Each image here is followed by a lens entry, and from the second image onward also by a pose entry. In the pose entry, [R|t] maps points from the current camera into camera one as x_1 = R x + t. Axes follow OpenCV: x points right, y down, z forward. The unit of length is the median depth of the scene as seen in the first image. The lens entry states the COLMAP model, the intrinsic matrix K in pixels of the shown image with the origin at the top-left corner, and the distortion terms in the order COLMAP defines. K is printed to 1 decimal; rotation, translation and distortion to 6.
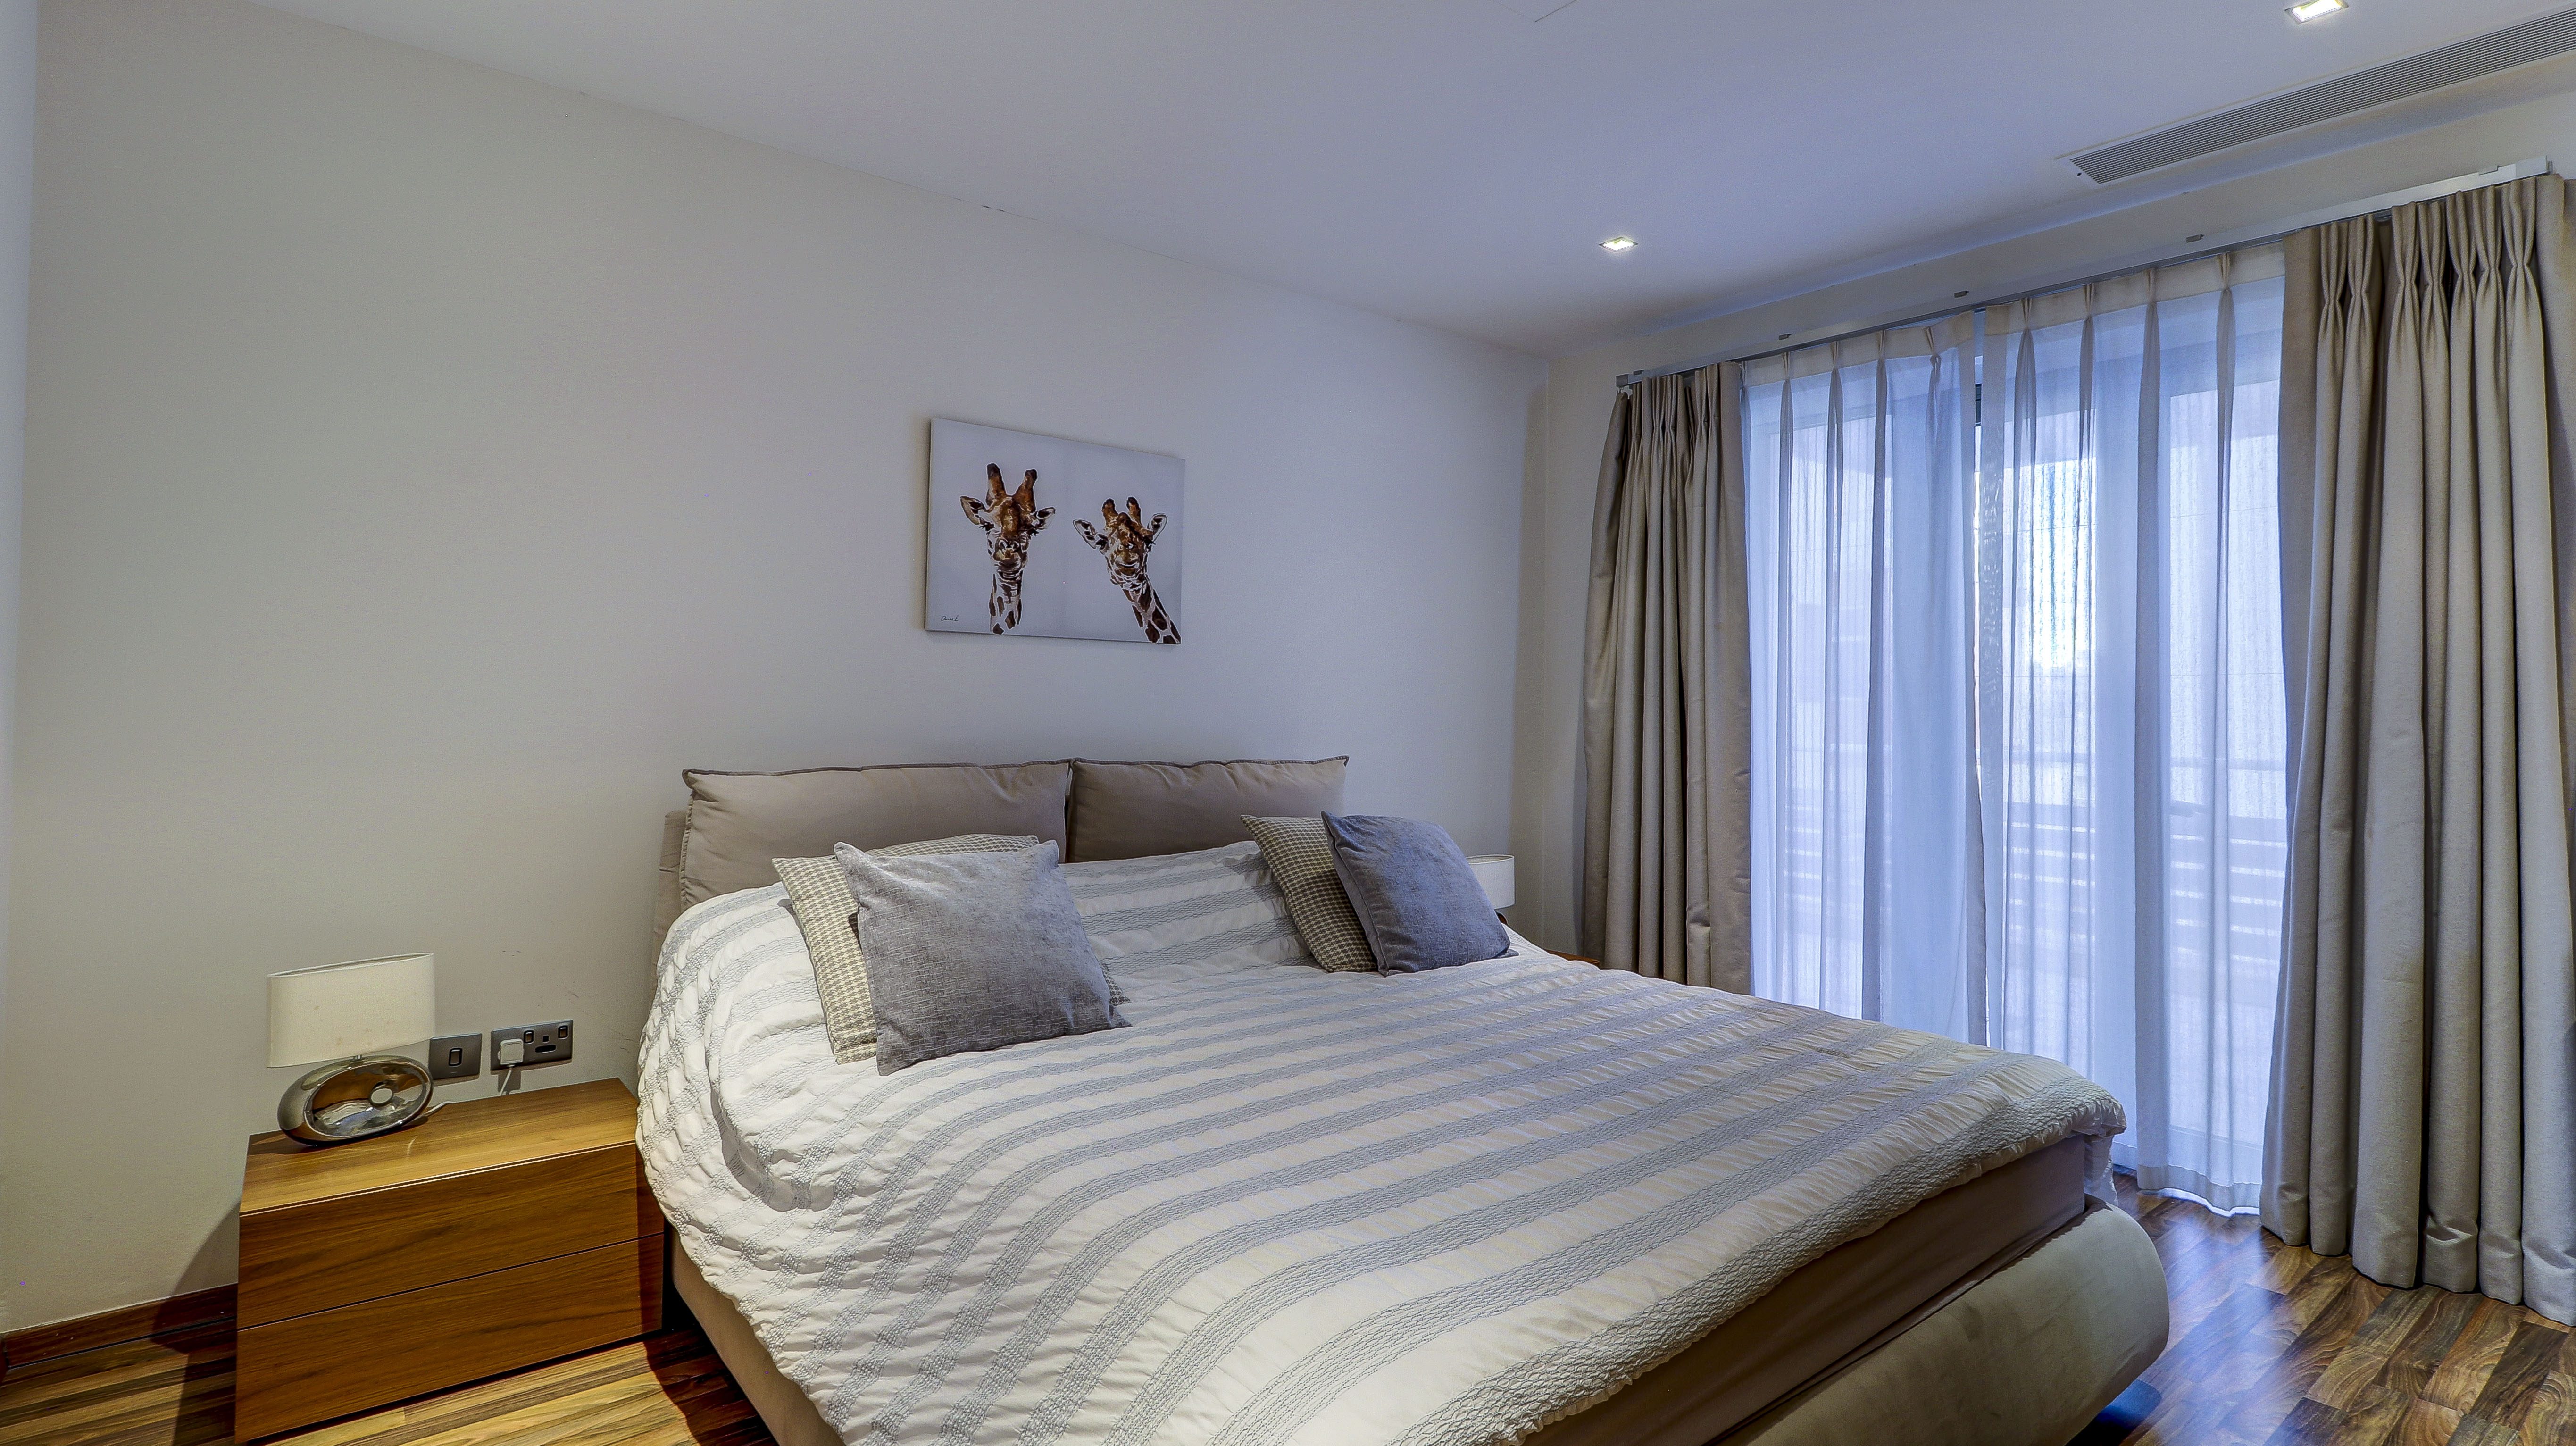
lens RADIAL K [[1226.1, 0, 1306.2], [0, 1226.1, 712.8], [0, 0, 1]] dist [0.004846, -0.001277]
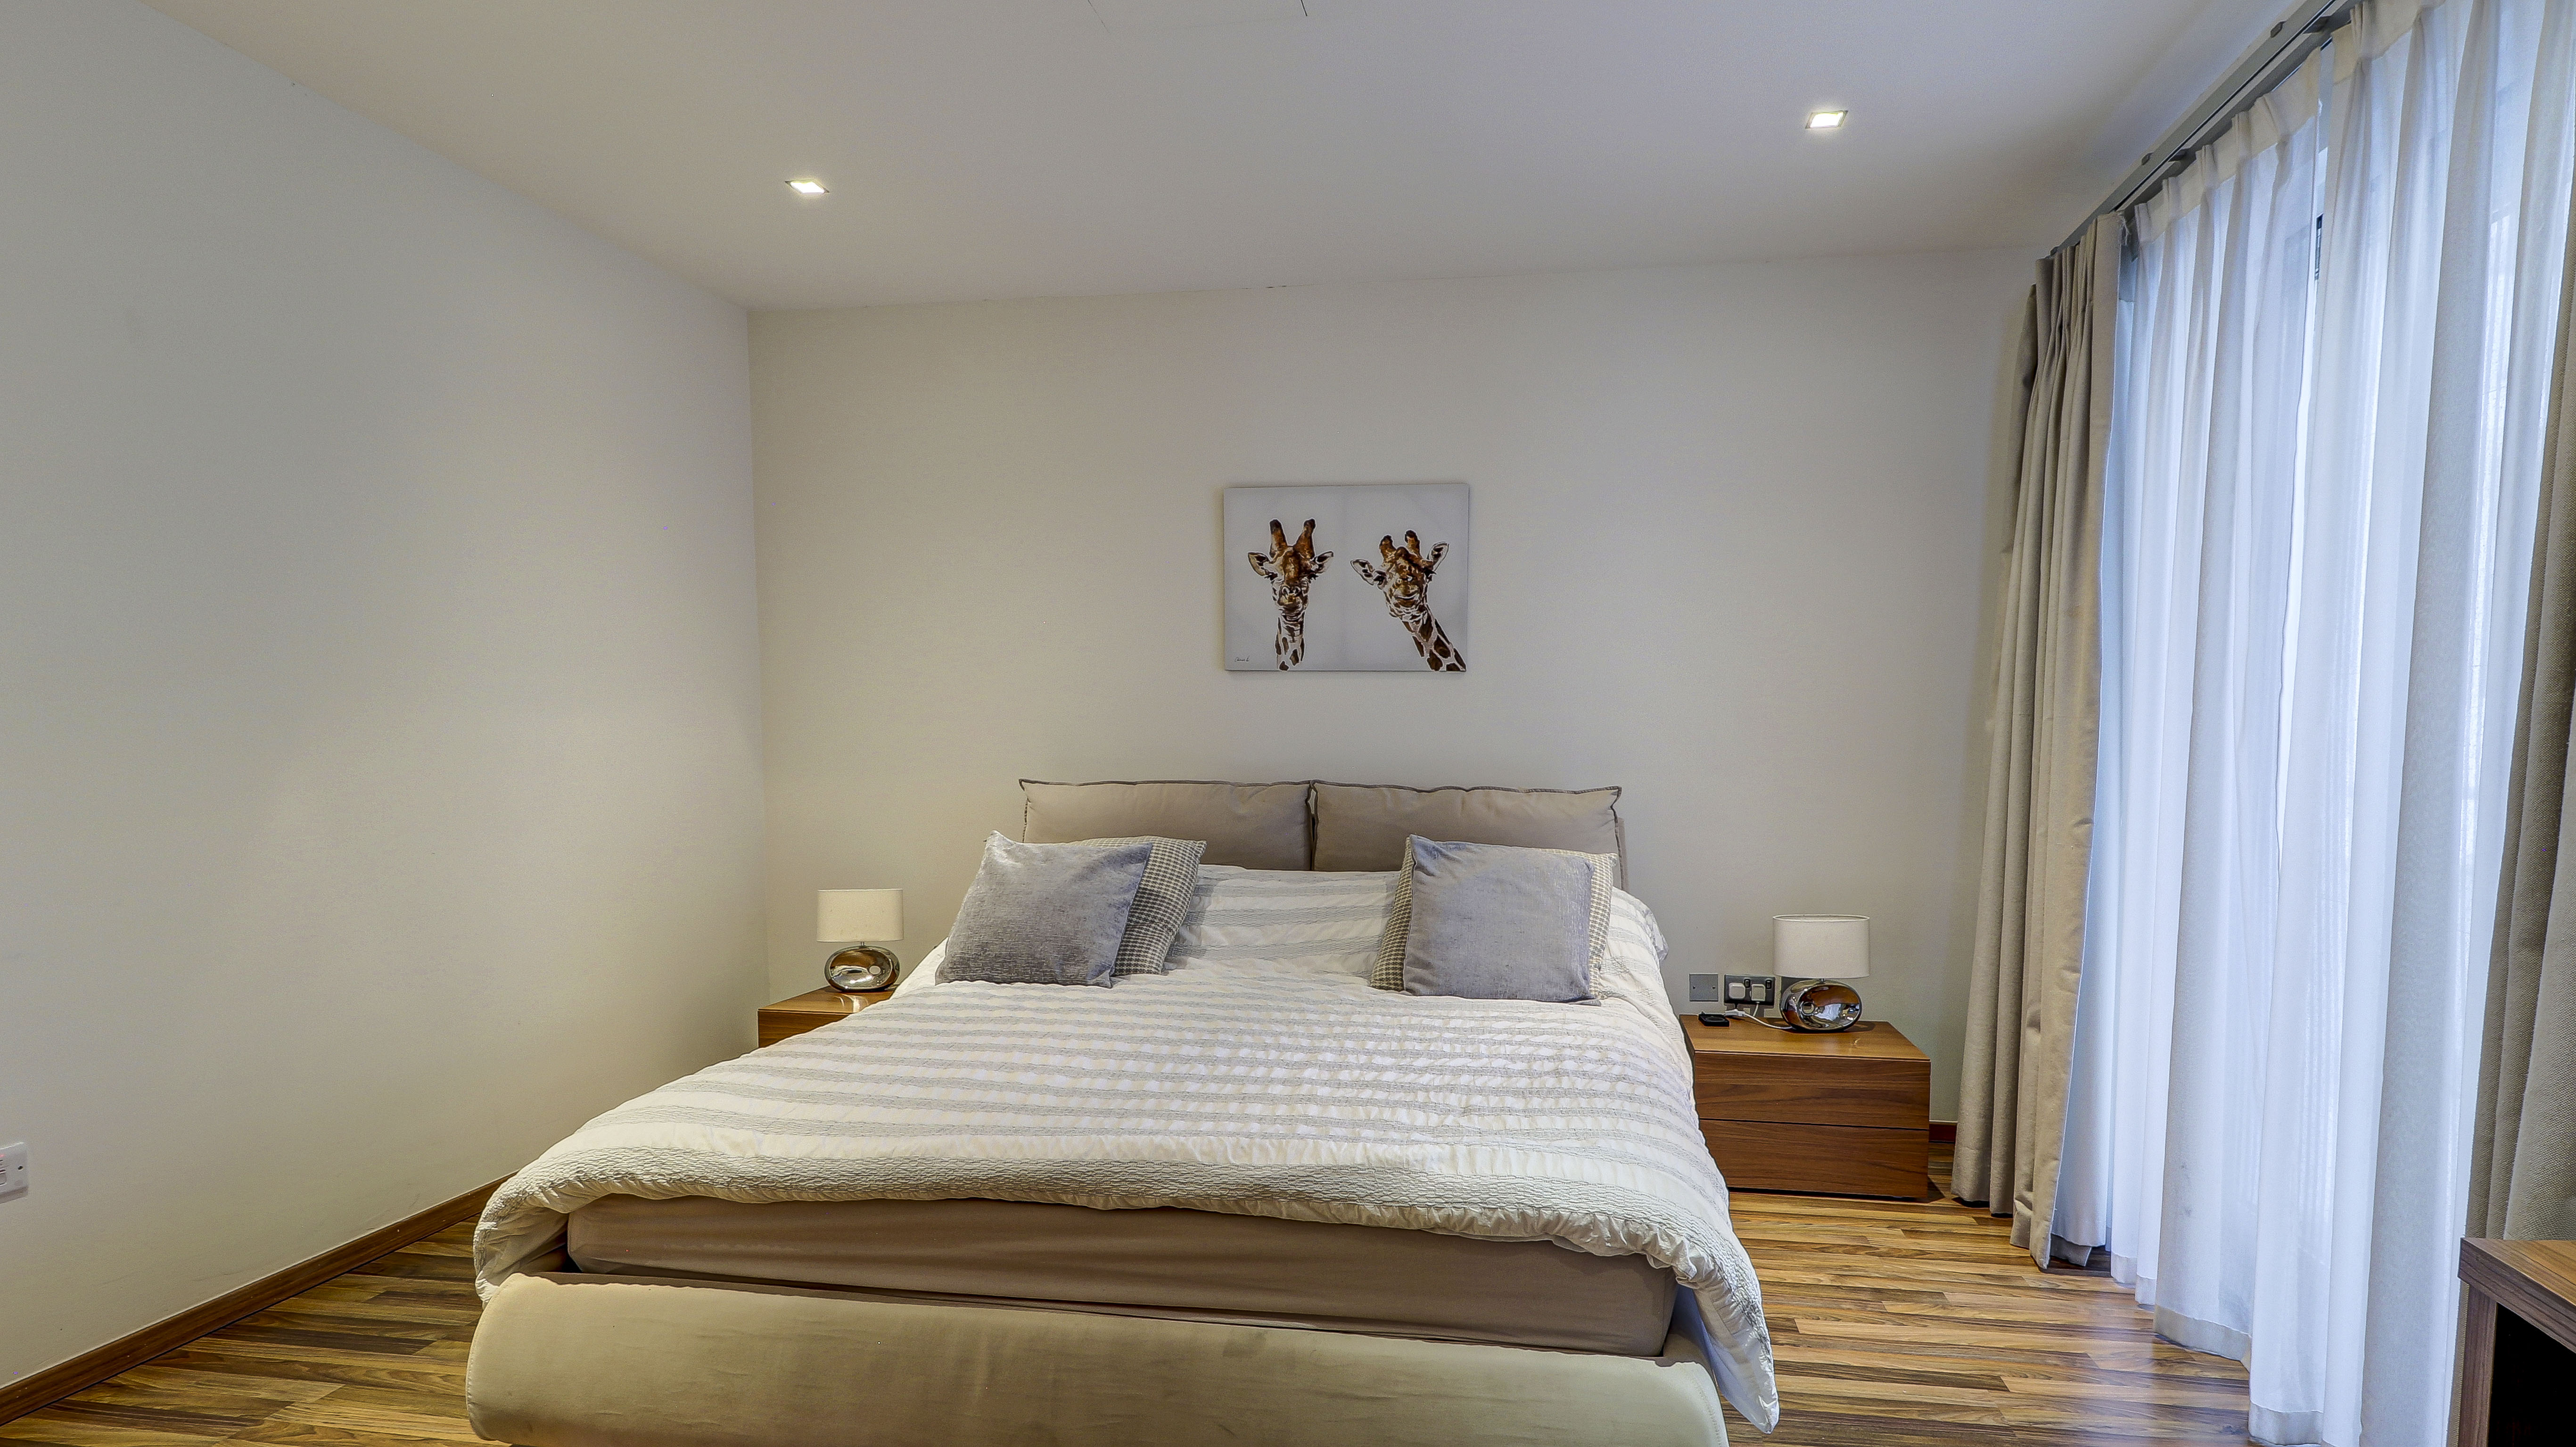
lens RADIAL K [[1337.9, 0, 1293.5], [0, 1337.9, 863.1], [0, 0, 1]] dist [0.003425, -0.000296]
pose [[0.656857, 0.064742, -0.751230, 0.680836], [-0.002216, 0.996468, 0.083940, 0.009764], [0.754012, -0.053472, 0.654681, 0.175384]]
